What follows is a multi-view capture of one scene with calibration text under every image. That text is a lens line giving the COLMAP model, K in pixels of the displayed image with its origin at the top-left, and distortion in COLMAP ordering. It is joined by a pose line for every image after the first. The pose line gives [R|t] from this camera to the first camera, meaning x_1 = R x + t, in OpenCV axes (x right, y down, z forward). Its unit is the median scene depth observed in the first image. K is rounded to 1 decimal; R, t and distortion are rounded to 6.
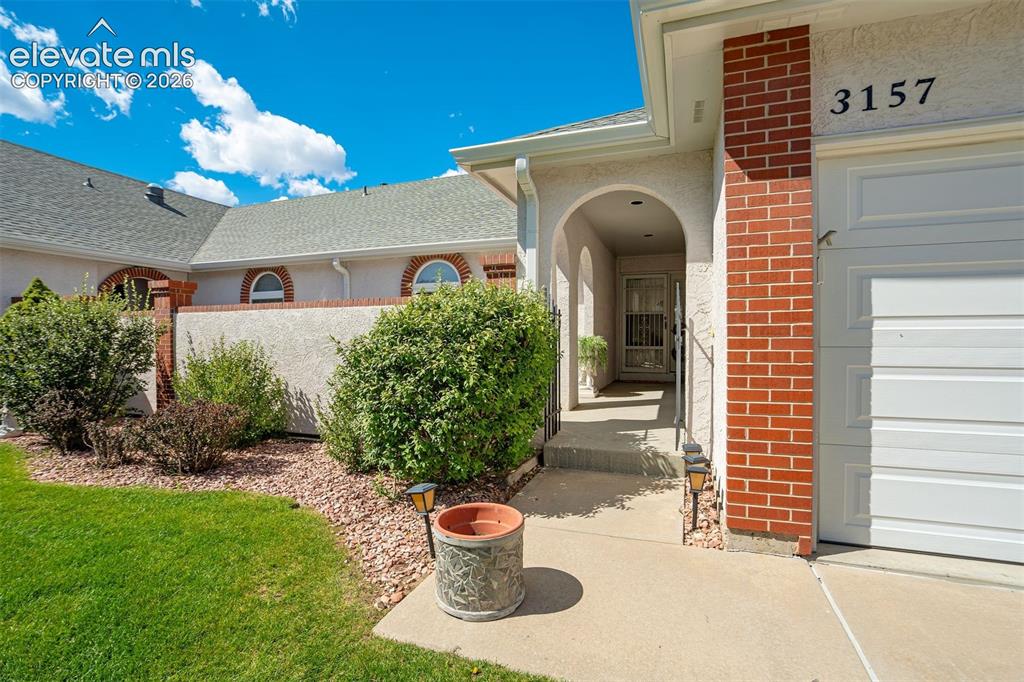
lens RADIAL K [[508.8, 0, 509.0], [0, 508.8, 355.0], [0, 0, 1]] dist [-0.024770, -0.000097]
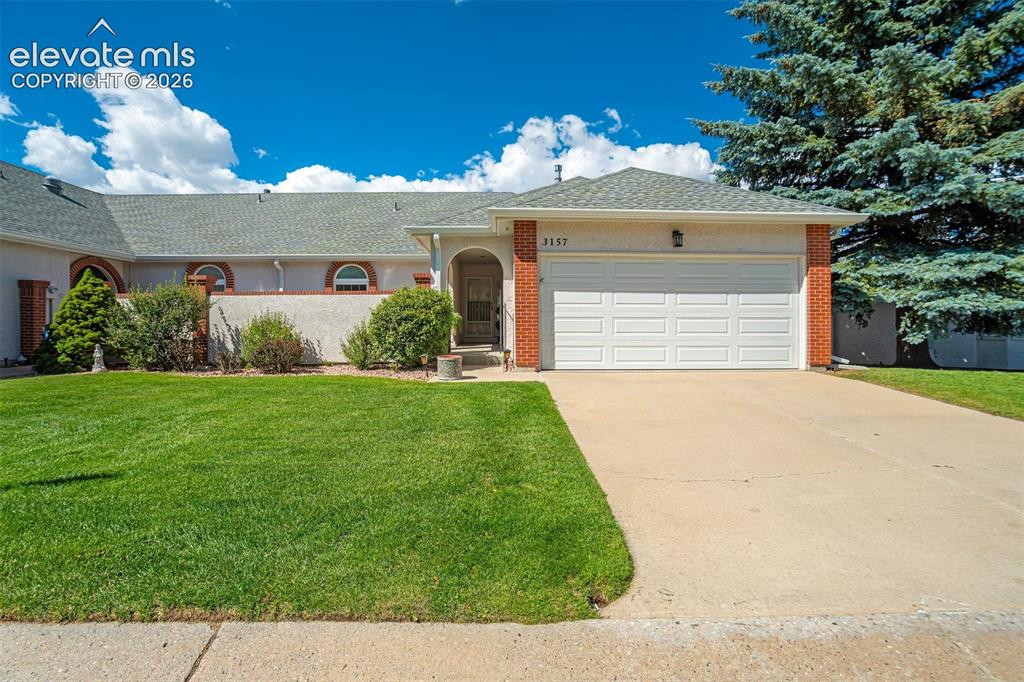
lens RADIAL K [[529.4, 0, 516.9], [0, 529.4, 322.5], [0, 0, 1]] dist [-0.002214, 0.000090]
pose [[0.937125, 0.004631, 0.348964, -0.442068], [0.009578, 0.999194, -0.038980, 0.110377], [-0.348863, 0.039872, 0.936325, -1.293382]]
